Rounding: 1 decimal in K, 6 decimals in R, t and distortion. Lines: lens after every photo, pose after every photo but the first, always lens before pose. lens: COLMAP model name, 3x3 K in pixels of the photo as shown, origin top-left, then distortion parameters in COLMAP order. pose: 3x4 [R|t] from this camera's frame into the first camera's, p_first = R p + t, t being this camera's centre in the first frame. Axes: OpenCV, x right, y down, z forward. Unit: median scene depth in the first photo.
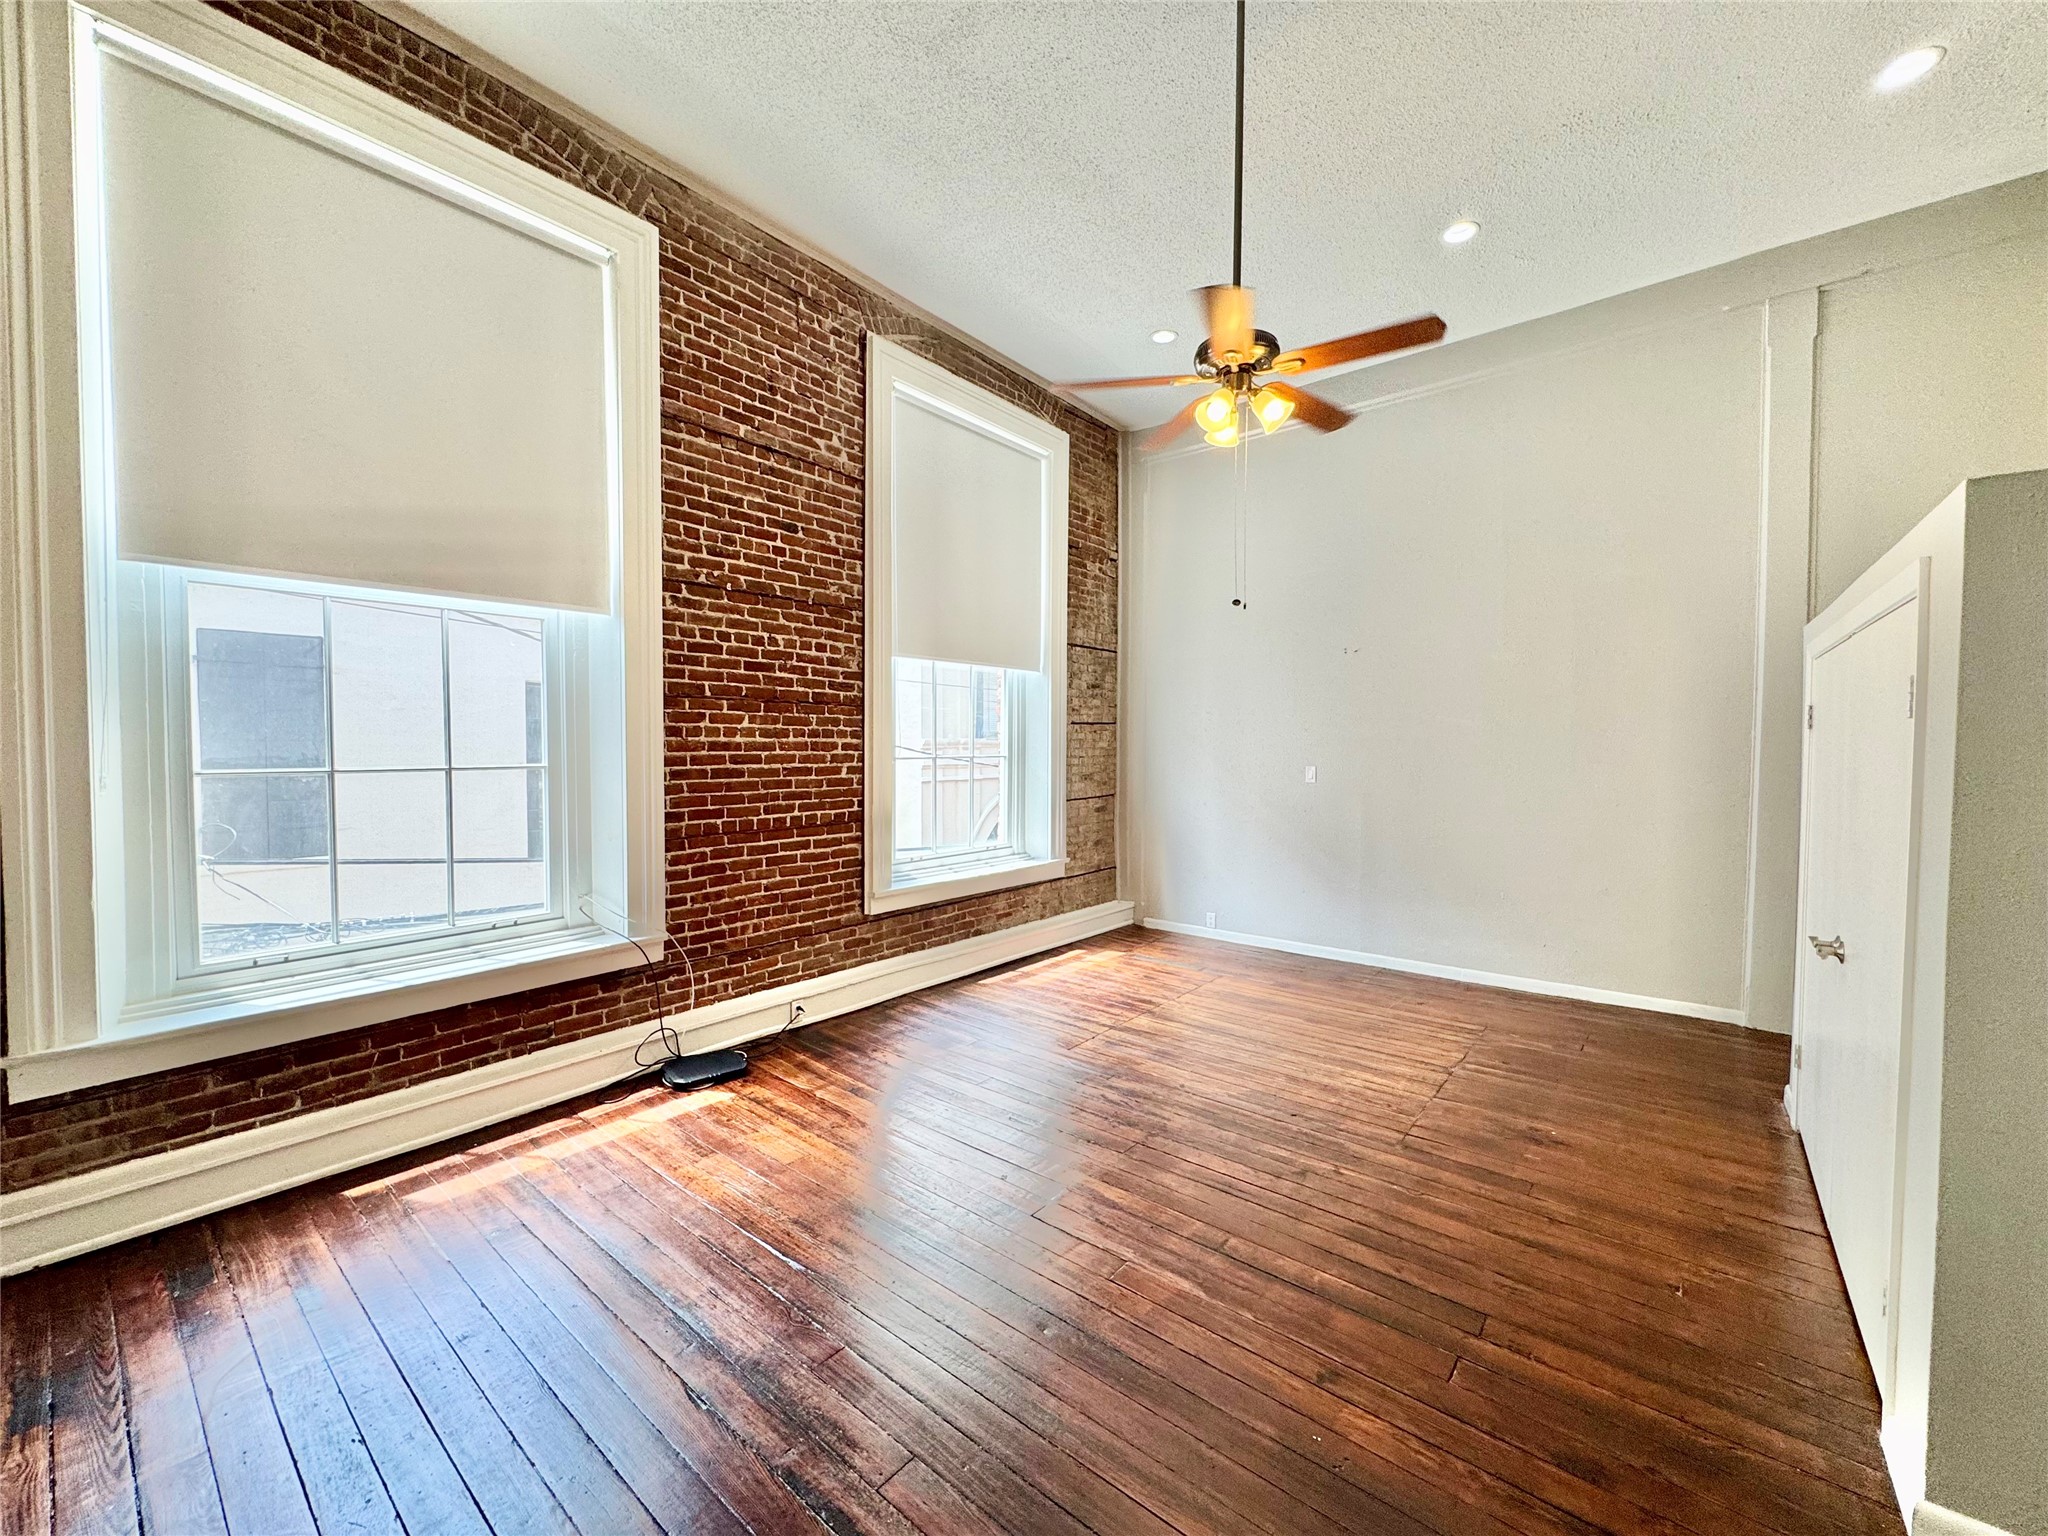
lens RADIAL K [[813.3, 0, 1024.5], [0, 813.3, 767.8], [0, 0, 1]] dist [-0.003849, 0.000357]
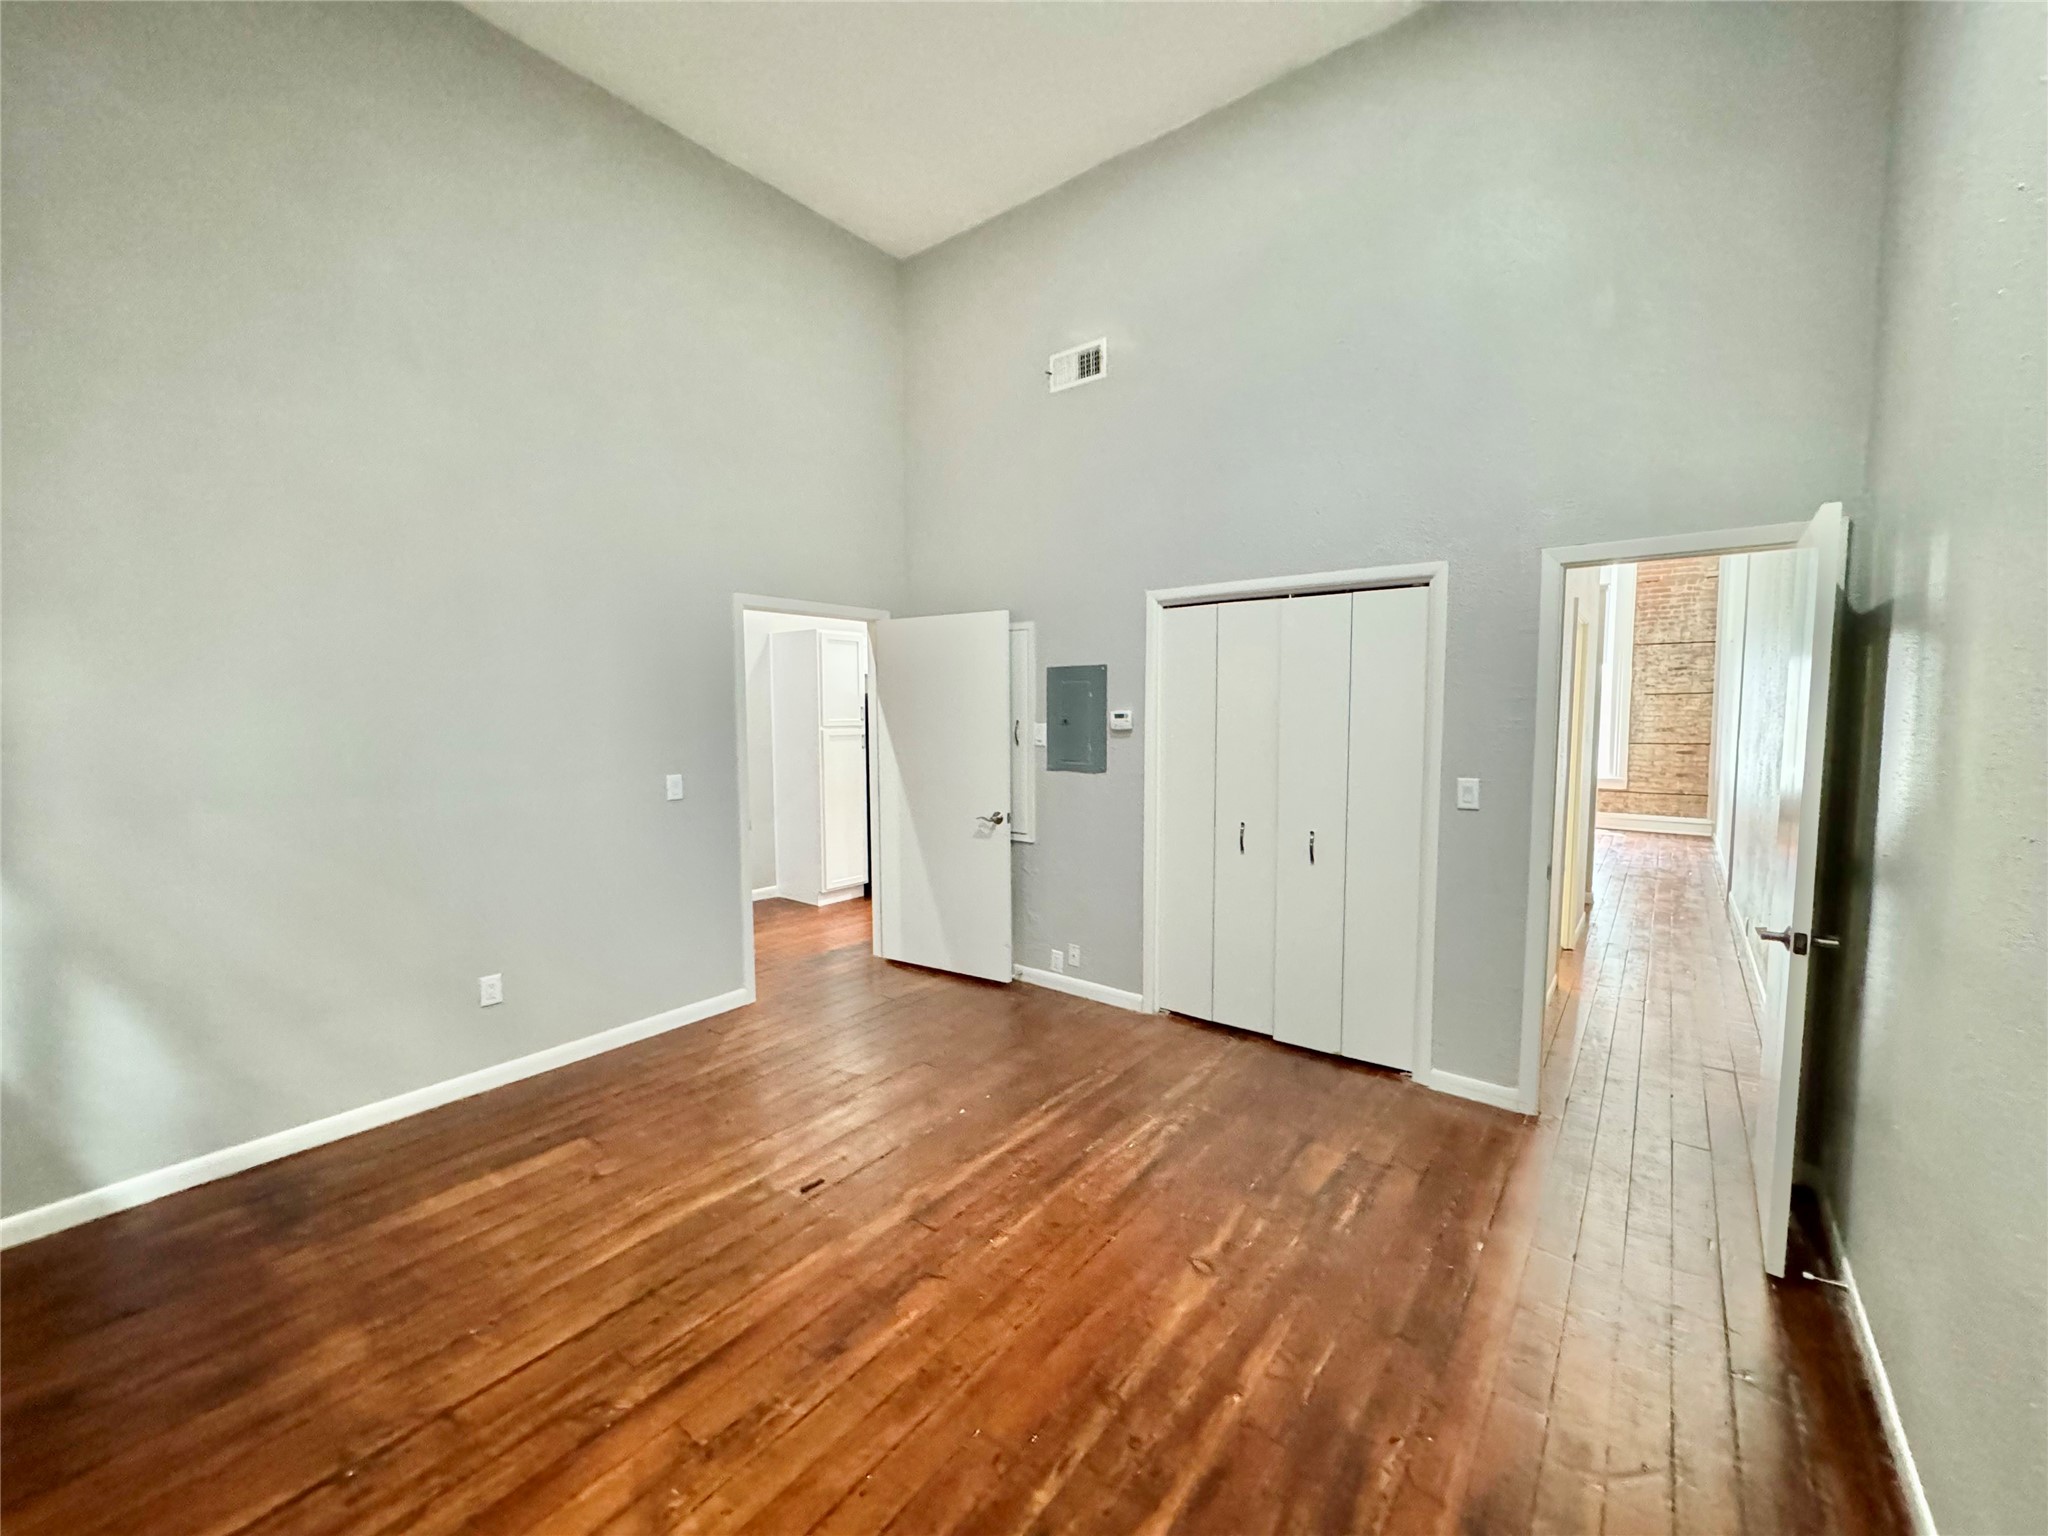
lens RADIAL K [[813.3, 0, 1018.8], [0, 813.3, 763.0], [0, 0, 1]] dist [-0.003849, 0.000357]
pose [[0.018887, 0.069143, -0.997428, 1.530127], [-0.029332, 0.997215, 0.068573, 0.005197], [0.999391, 0.027962, 0.020862, -0.225905]]
